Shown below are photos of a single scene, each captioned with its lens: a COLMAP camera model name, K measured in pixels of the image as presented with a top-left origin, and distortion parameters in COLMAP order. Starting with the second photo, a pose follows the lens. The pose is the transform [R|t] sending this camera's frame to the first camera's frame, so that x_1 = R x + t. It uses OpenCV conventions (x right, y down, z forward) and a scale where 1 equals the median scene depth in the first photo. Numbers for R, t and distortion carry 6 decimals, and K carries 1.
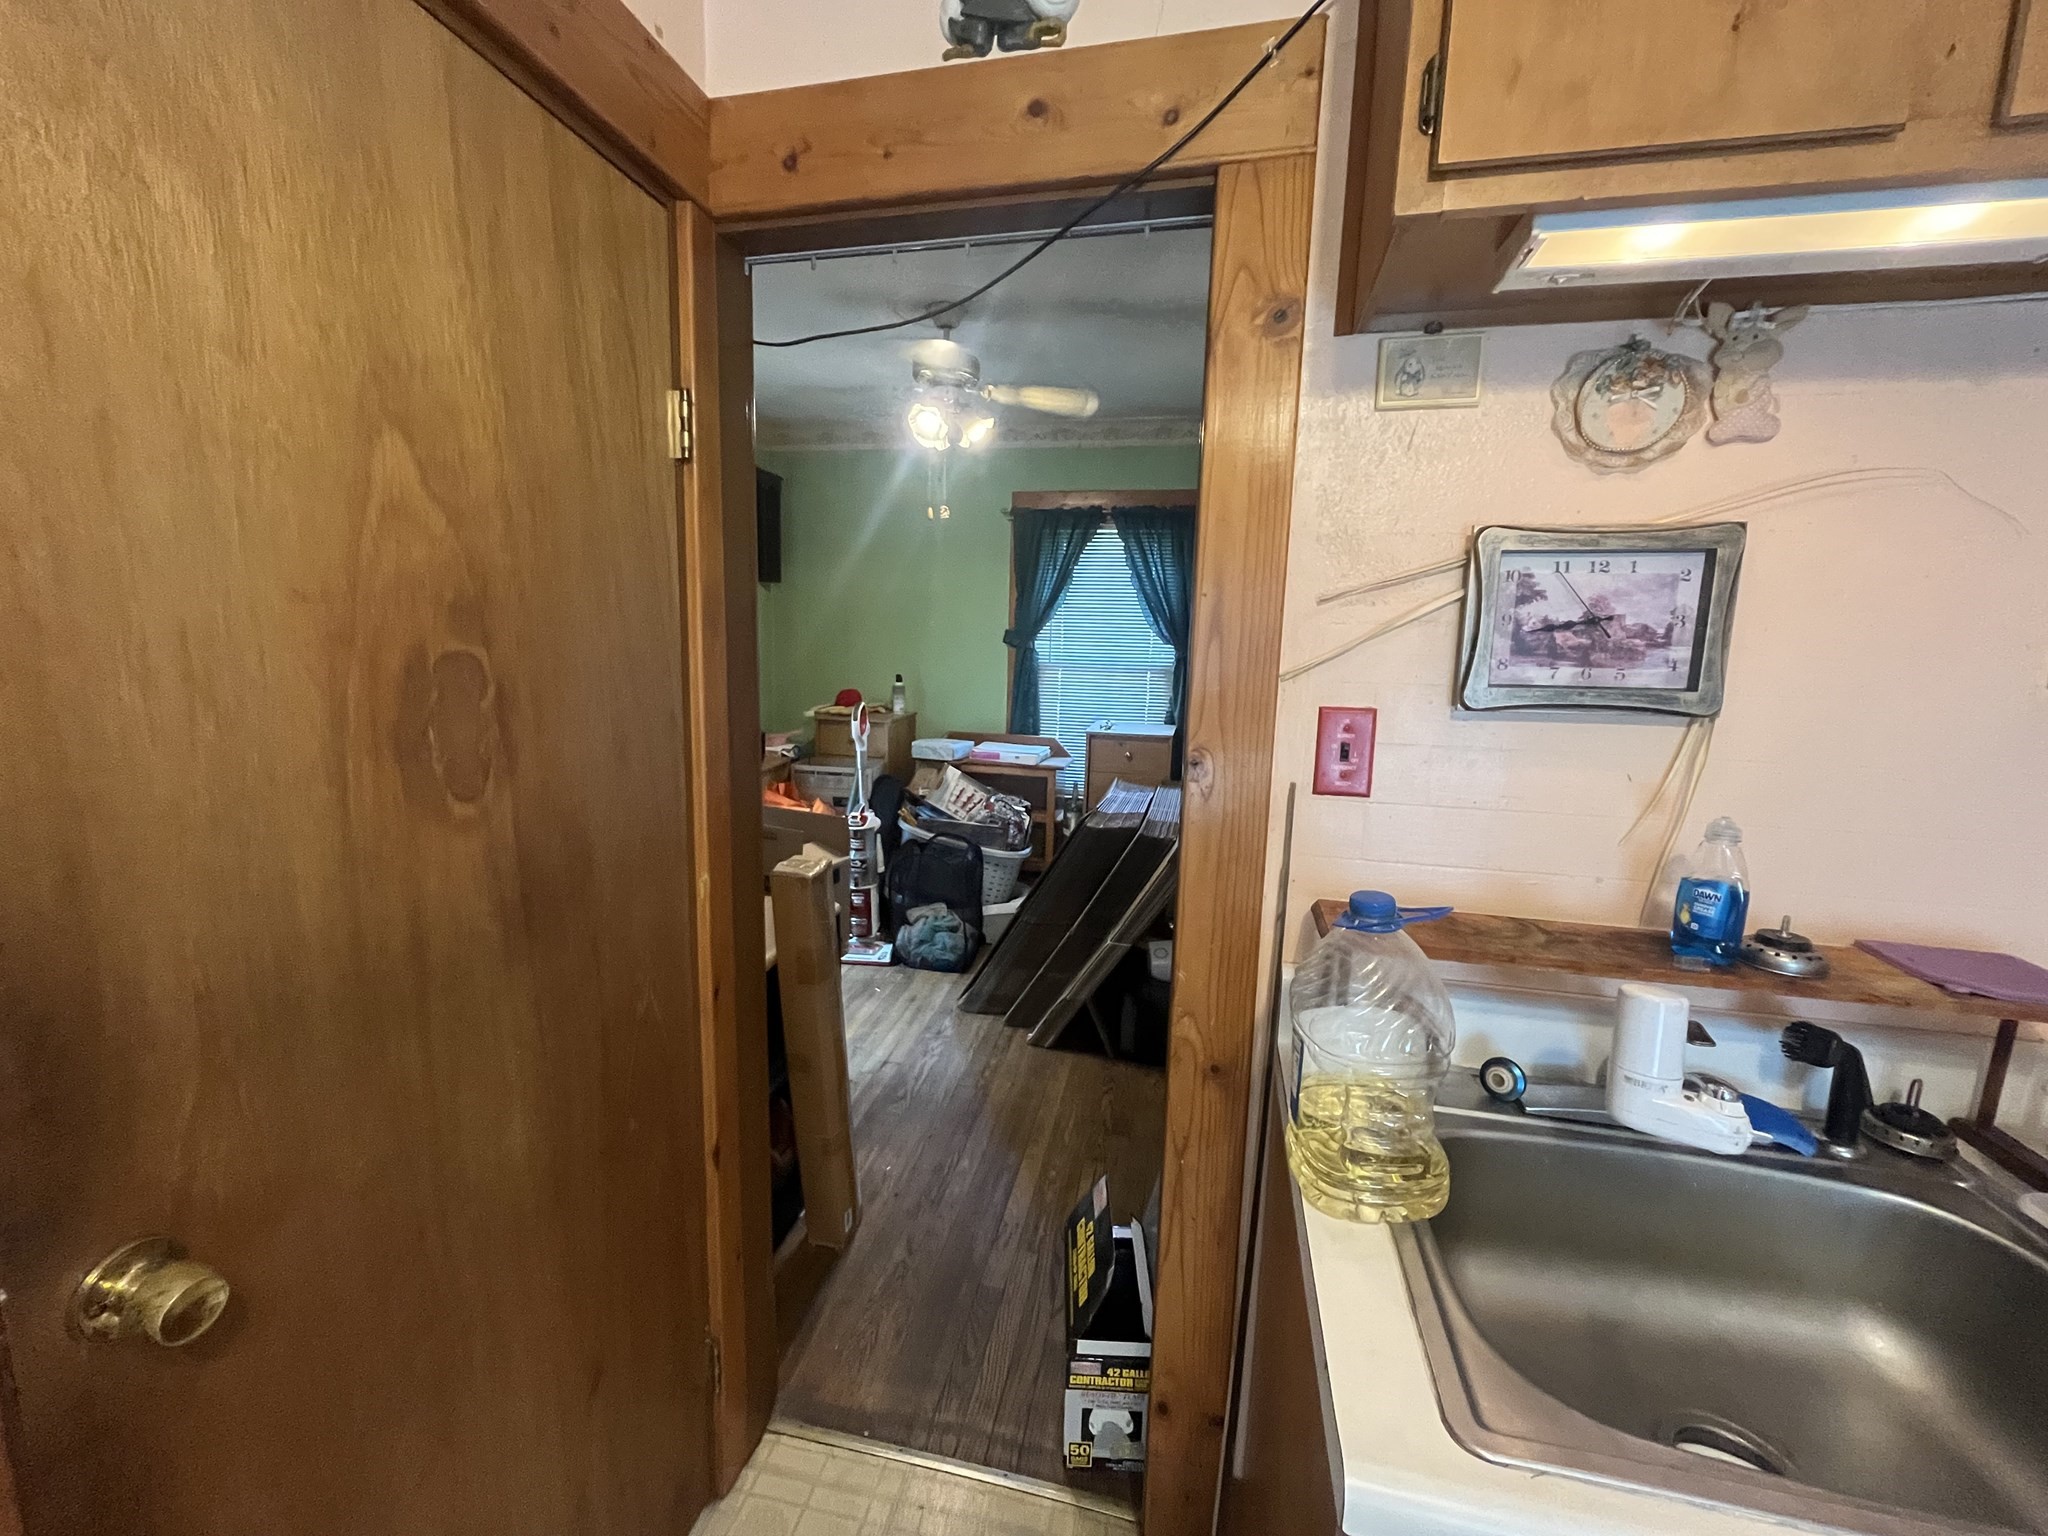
lens RADIAL K [[843.6, 0, 1024.0], [0, 843.6, 768.0], [0, 0, 1]] dist [-0.002080, 0.000095]
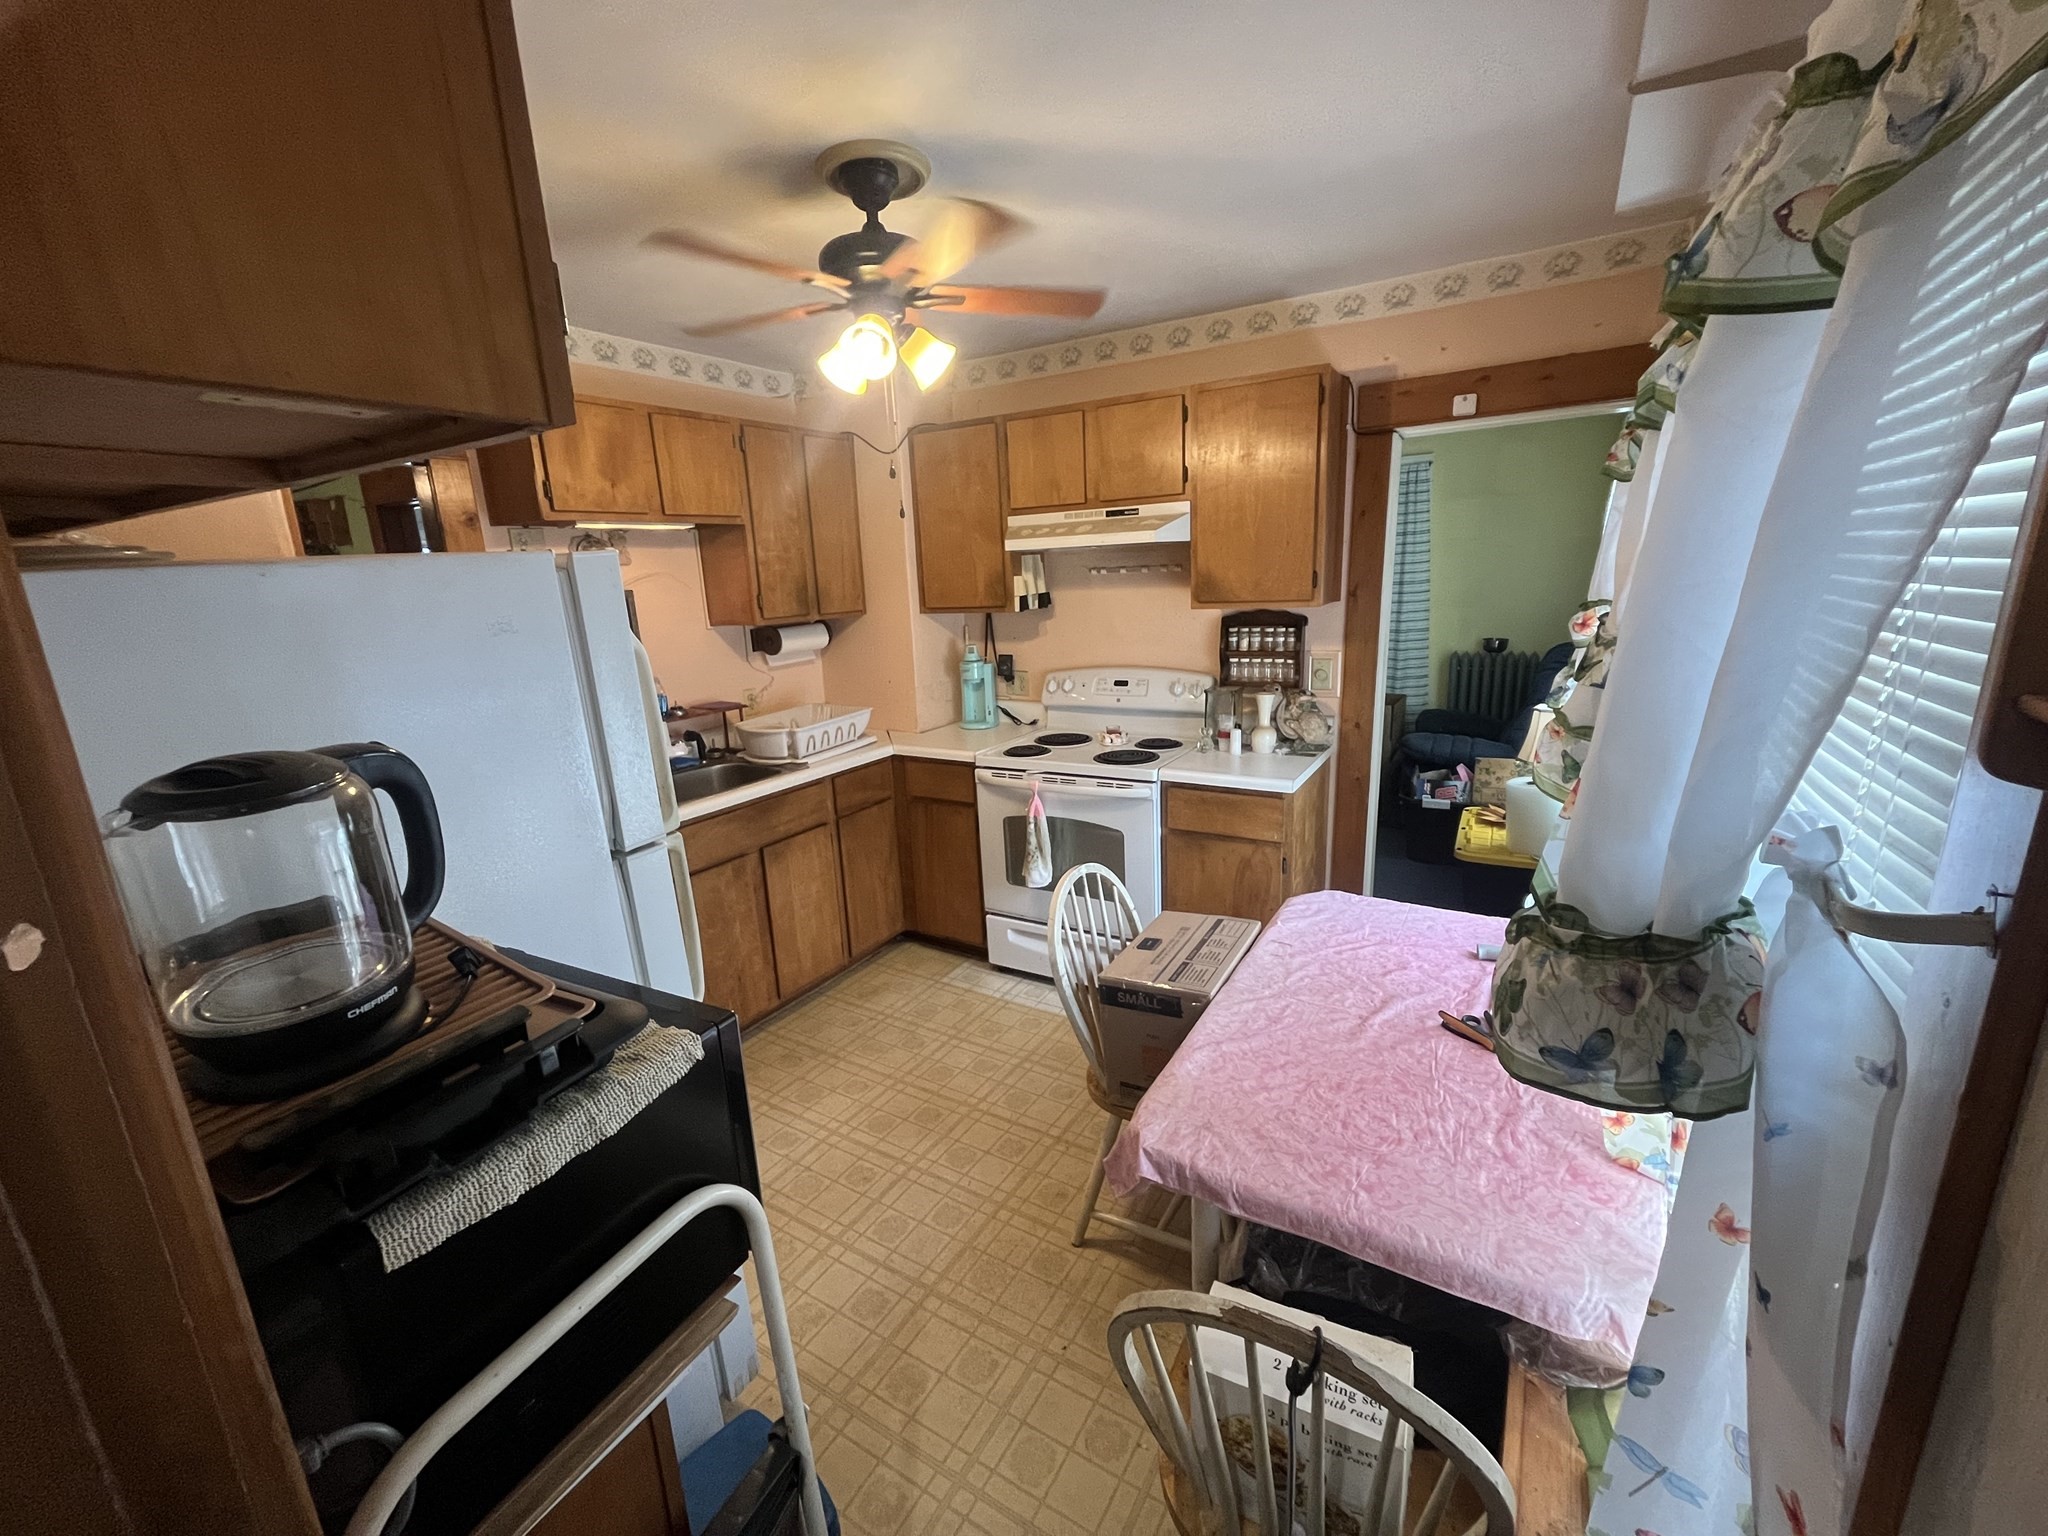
lens RADIAL K [[838.2, 0, 1024.0], [0, 838.2, 768.0], [0, 0, 1]] dist [0.000654, 0.000059]
pose [[0.322571, -0.260315, 0.910046, -1.754120], [0.206260, 0.957667, 0.200827, 0.036712], [-0.923799, 0.122926, 0.362608, -1.473714]]
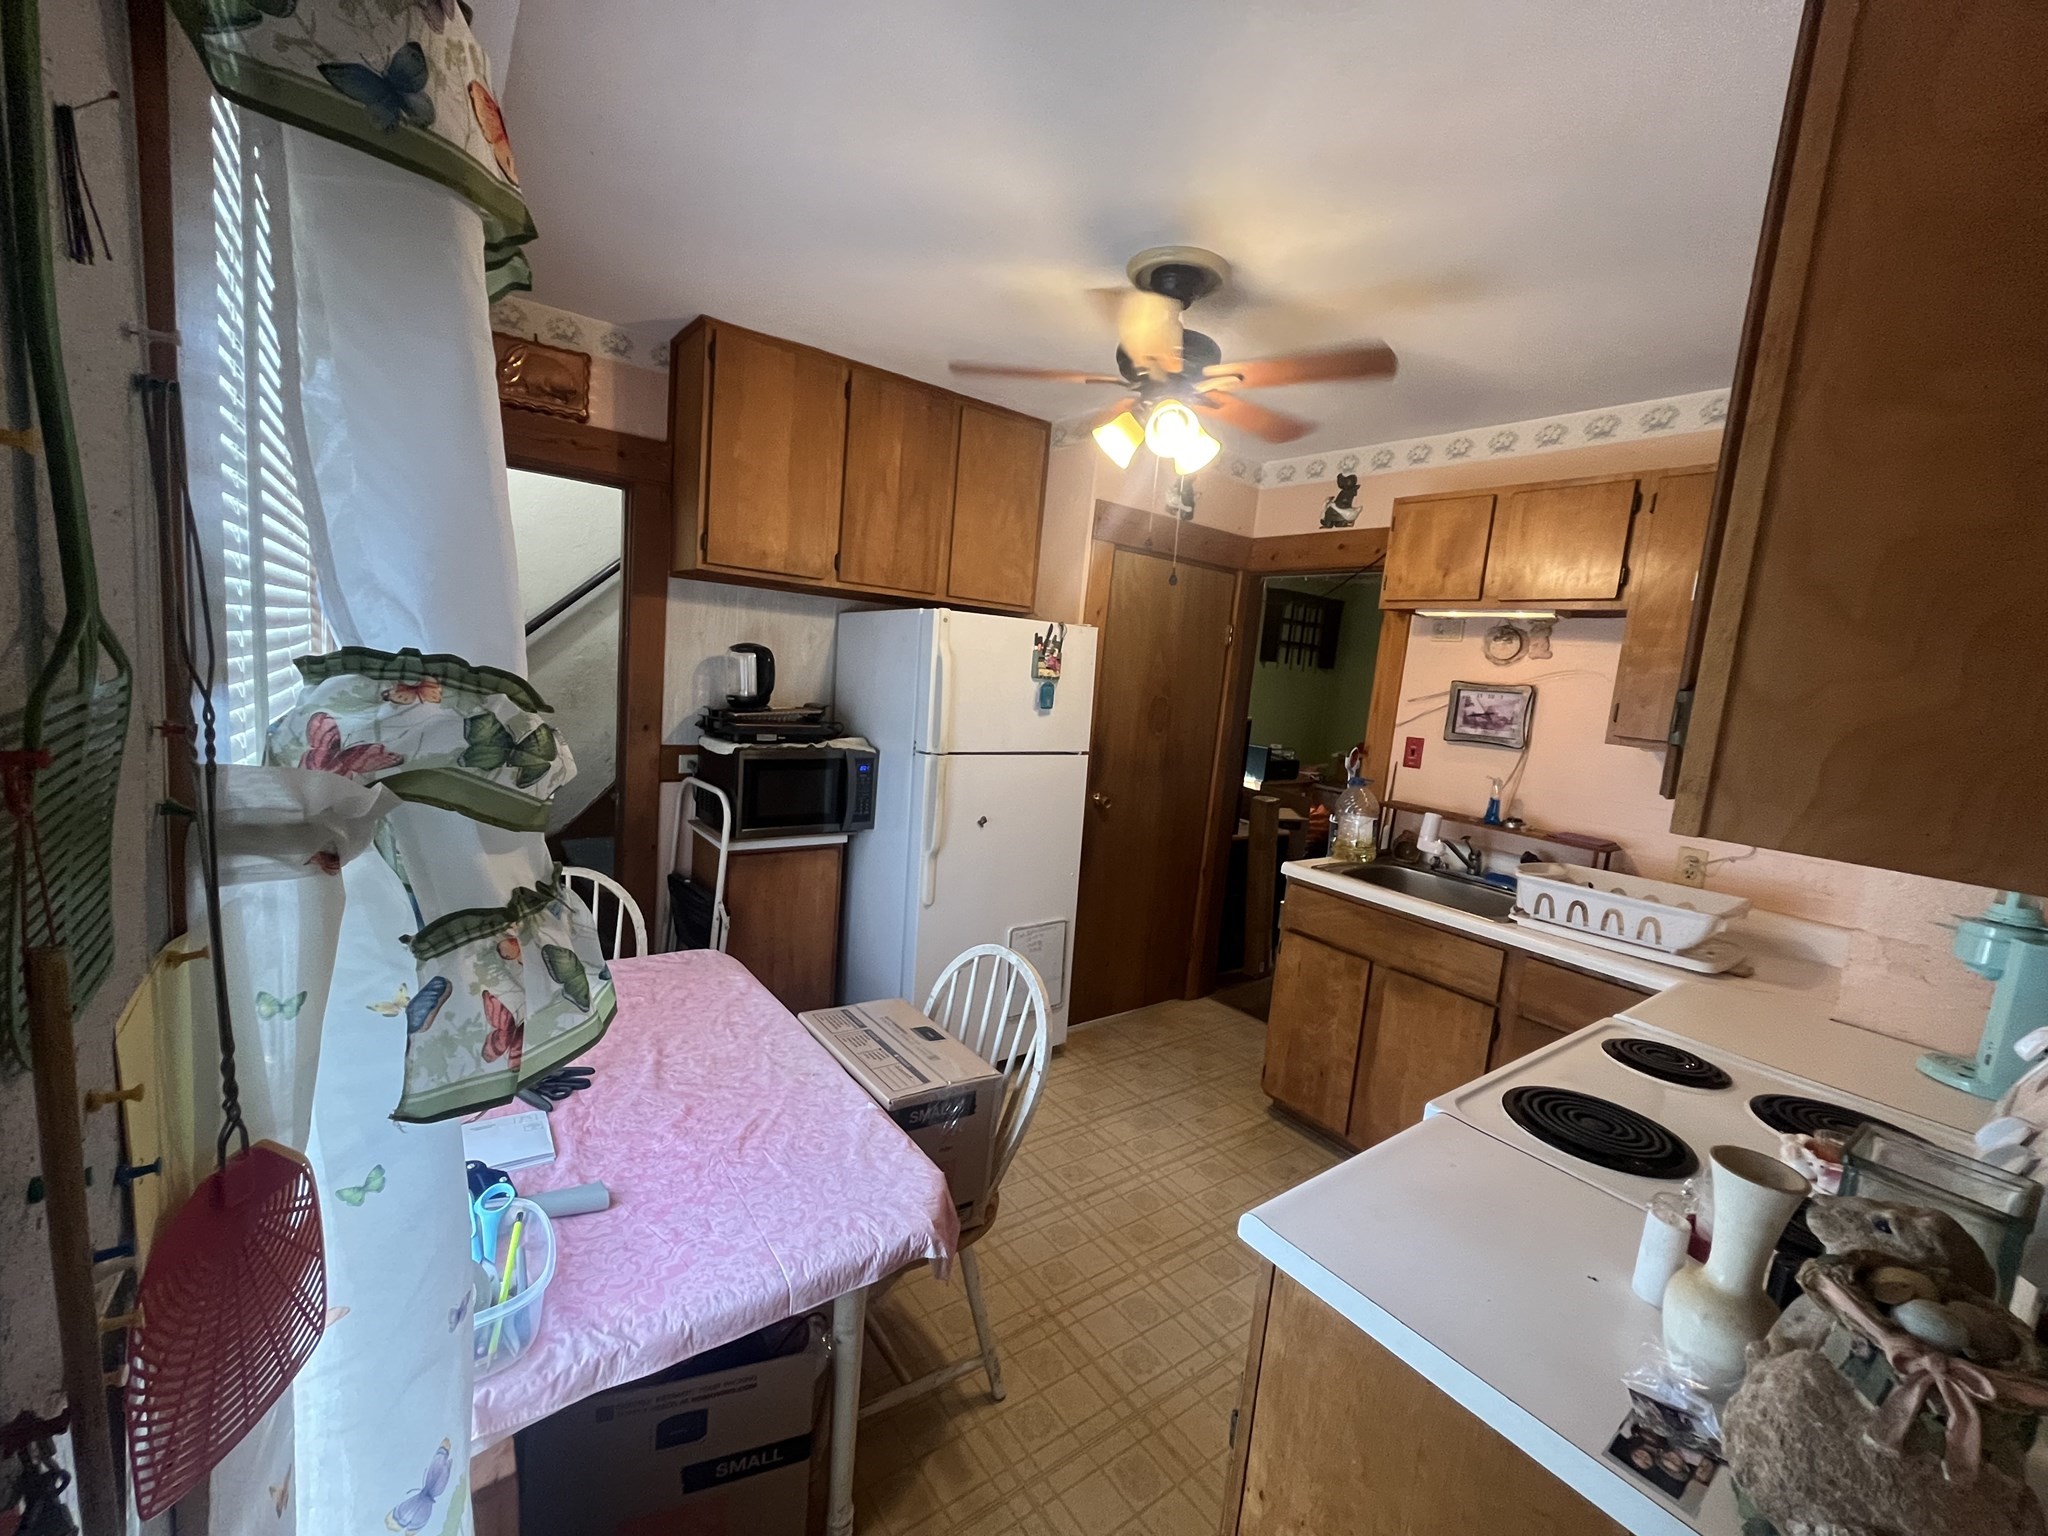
lens RADIAL K [[843.6, 0, 1024.0], [0, 843.6, 768.0], [0, 0, 1]] dist [-0.002080, 0.000095]
pose [[0.751024, 0.123955, -0.648536, 1.404007], [-0.174069, 0.984643, -0.013382, 0.341822], [0.636917, 0.122940, 0.761067, -2.308028]]
